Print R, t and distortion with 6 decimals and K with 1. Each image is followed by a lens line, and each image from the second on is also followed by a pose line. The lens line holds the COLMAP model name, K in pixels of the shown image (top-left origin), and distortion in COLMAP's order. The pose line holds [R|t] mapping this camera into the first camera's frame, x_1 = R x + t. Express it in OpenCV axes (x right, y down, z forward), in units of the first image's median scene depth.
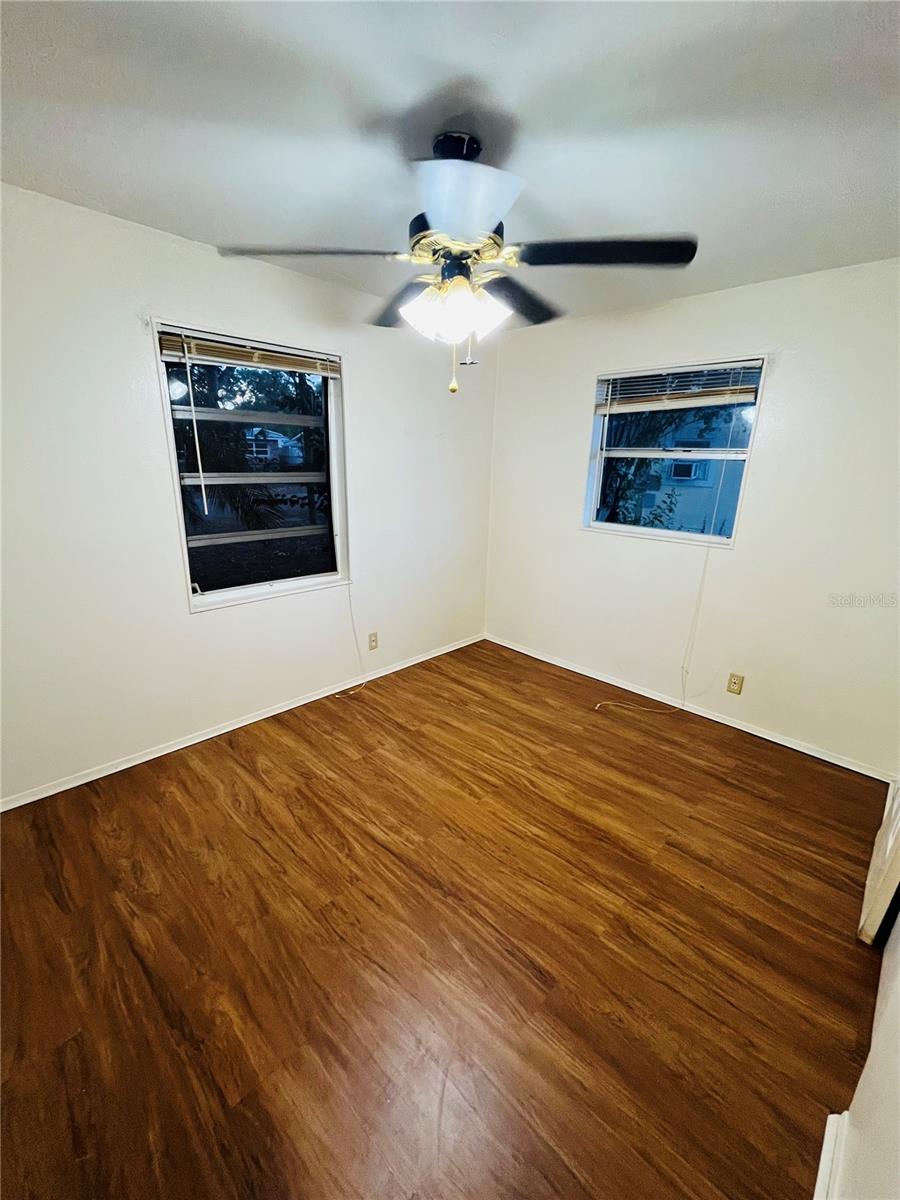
lens RADIAL K [[489.0, 0, 446.7], [0, 489.0, 598.2], [0, 0, 1]] dist [0.000453, -0.000124]
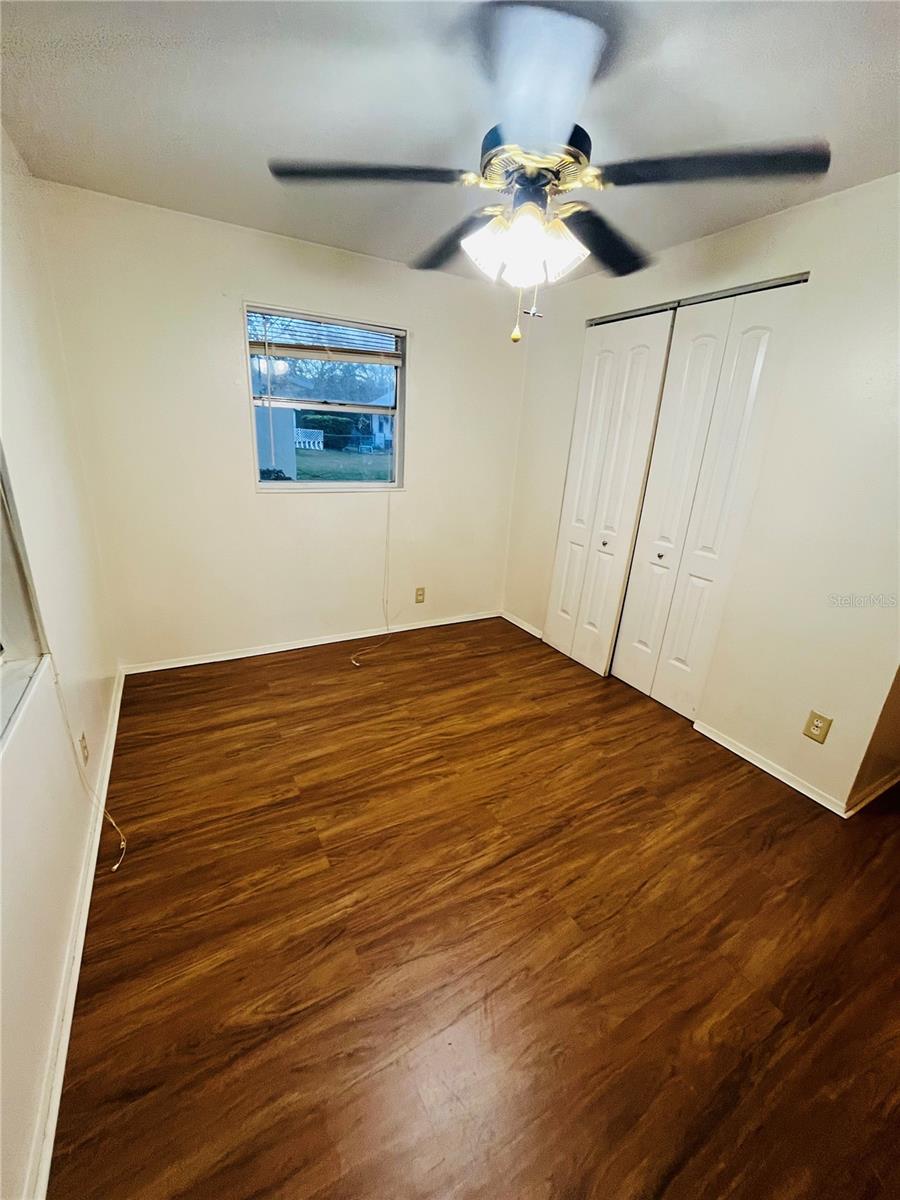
lens RADIAL K [[489.0, 0, 449.0], [0, 489.0, 602.3], [0, 0, 1]] dist [0.000453, -0.000124]
pose [[0.273158, -0.328052, 0.904305, -0.682120], [0.221965, 0.936183, 0.272568, -0.173076], [-0.936011, 0.126270, 0.328542, 0.615109]]
